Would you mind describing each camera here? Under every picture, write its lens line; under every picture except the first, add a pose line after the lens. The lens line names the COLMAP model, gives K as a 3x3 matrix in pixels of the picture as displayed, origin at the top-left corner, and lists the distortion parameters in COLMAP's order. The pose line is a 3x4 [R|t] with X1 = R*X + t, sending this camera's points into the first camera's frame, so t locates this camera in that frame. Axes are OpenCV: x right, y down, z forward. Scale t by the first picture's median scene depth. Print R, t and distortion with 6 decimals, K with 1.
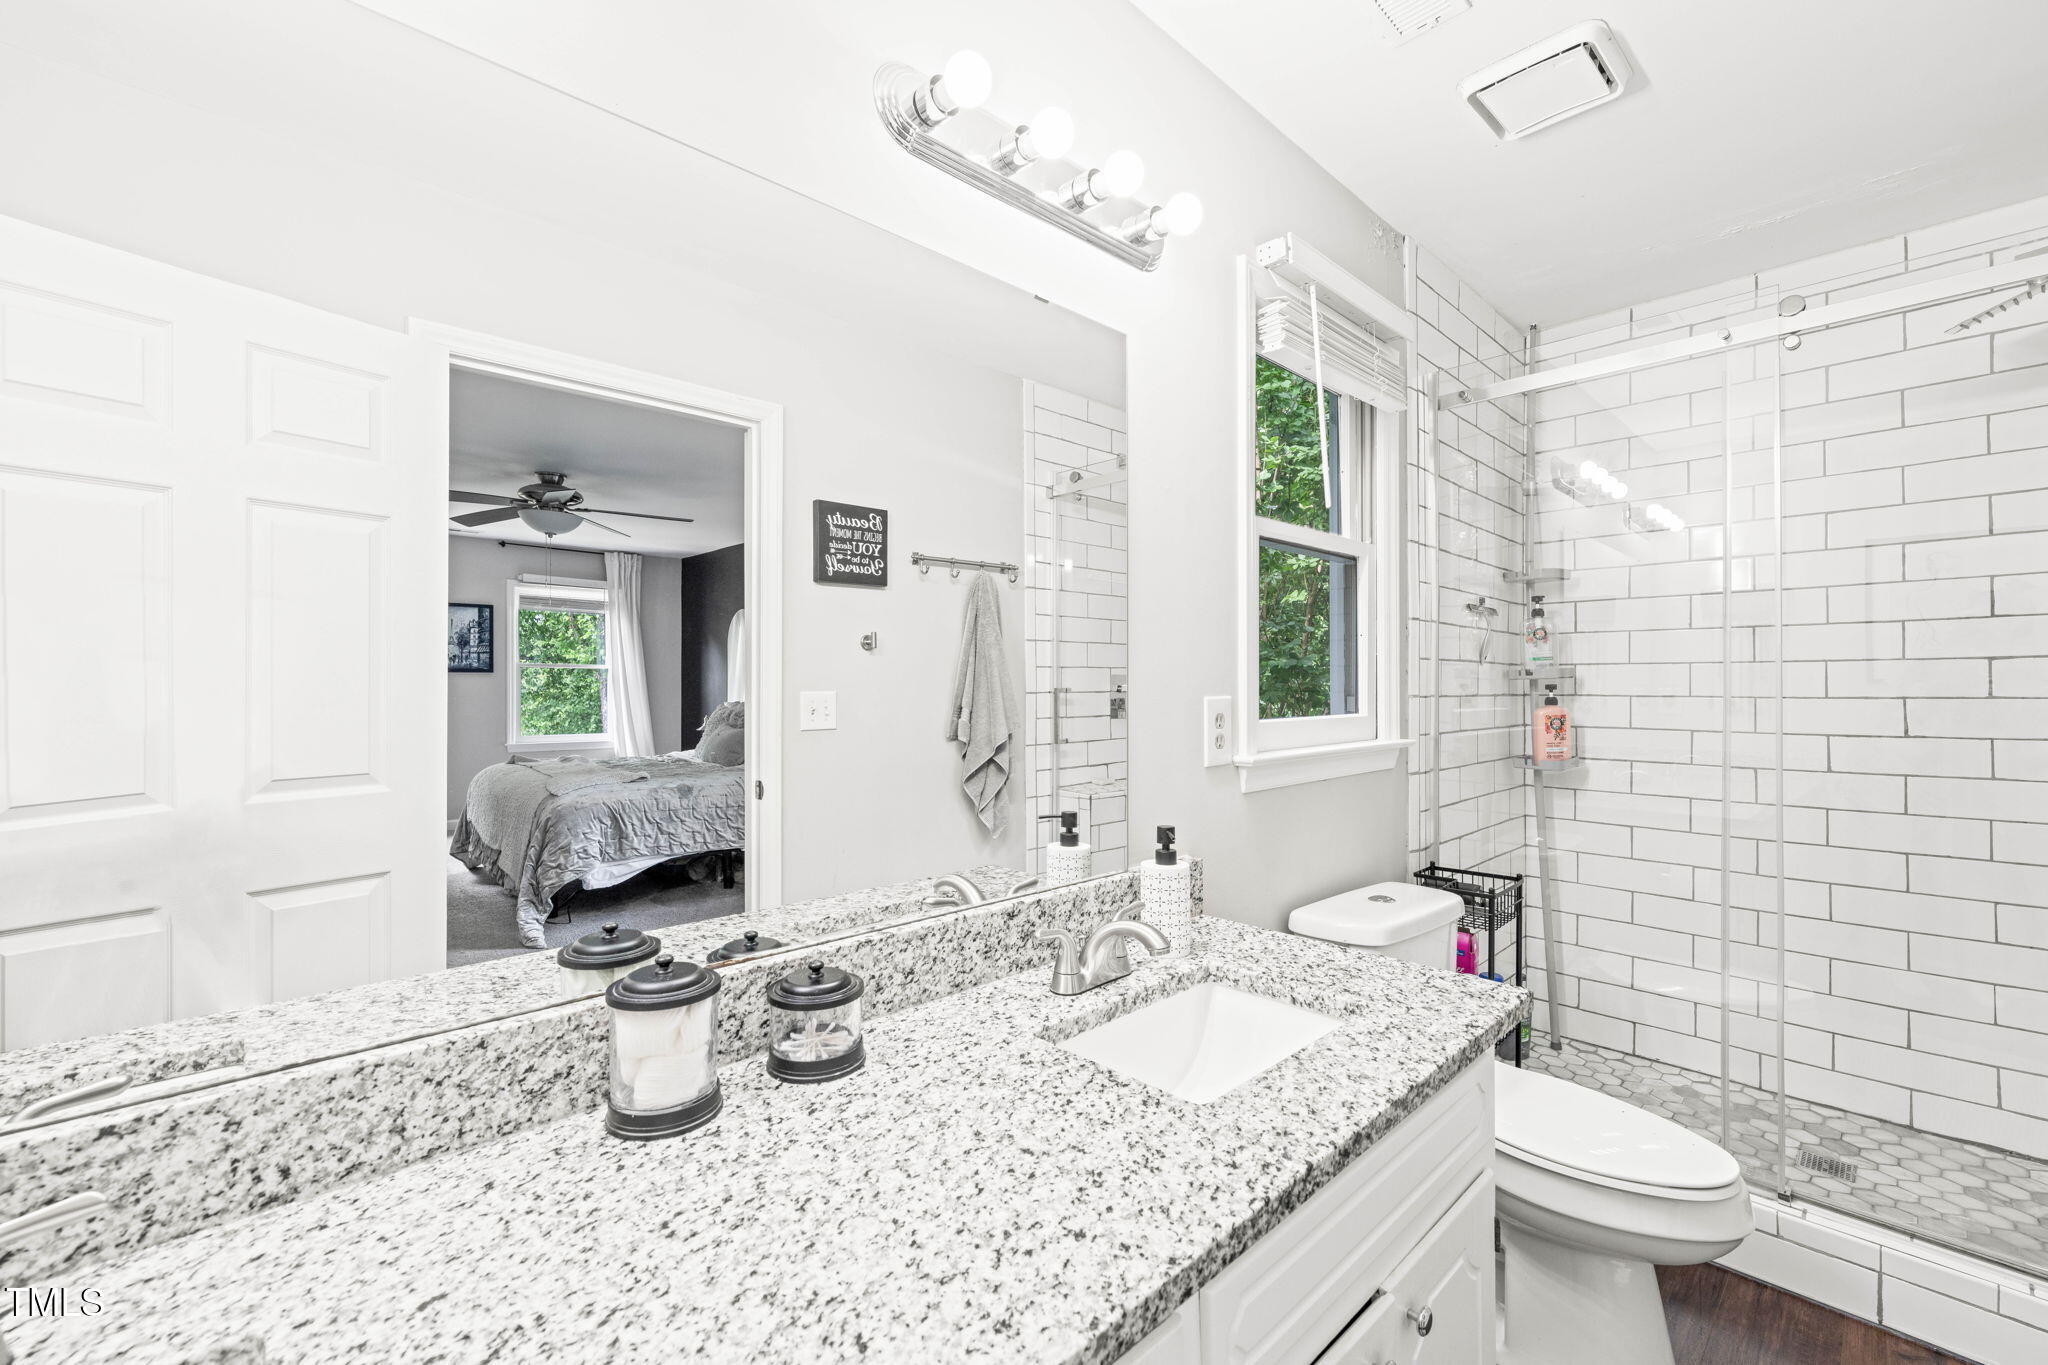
lens RADIAL K [[869.1, 0, 1025.7], [0, 869.1, 685.0], [0, 0, 1]] dist [-0.007951, -0.000103]
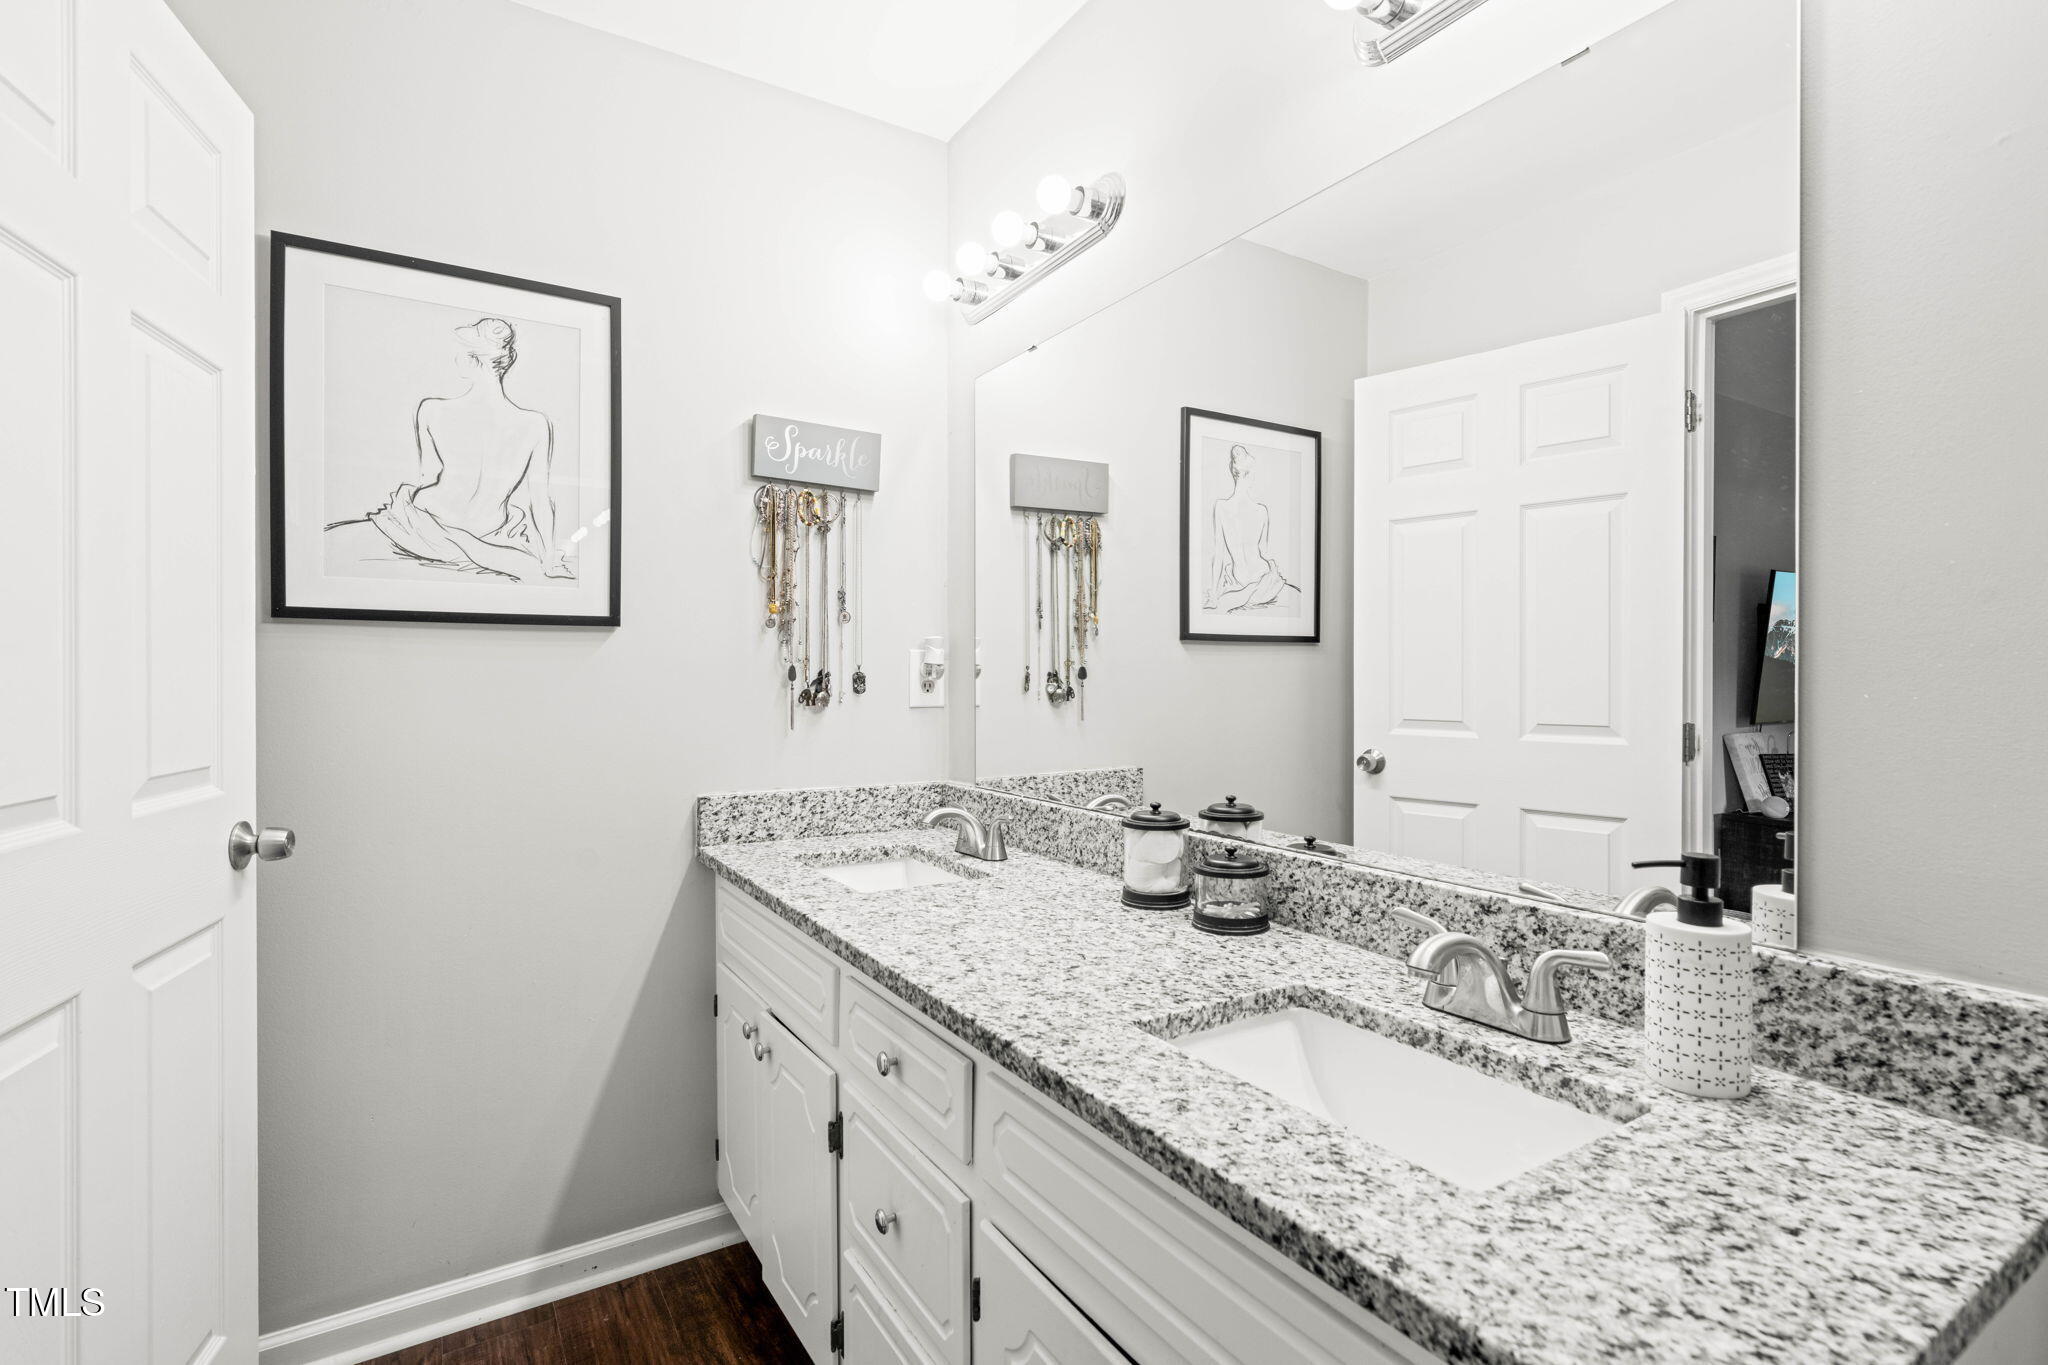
lens RADIAL K [[964.3, 0, 1023.7], [0, 964.3, 676.3], [0, 0, 1]] dist [-0.017626, 0.000066]
pose [[-0.202776, 0.005317, -0.979211, 1.032575], [-0.003088, 0.999977, 0.006069, 0.055621], [0.979220, 0.004254, -0.202755, 0.857567]]
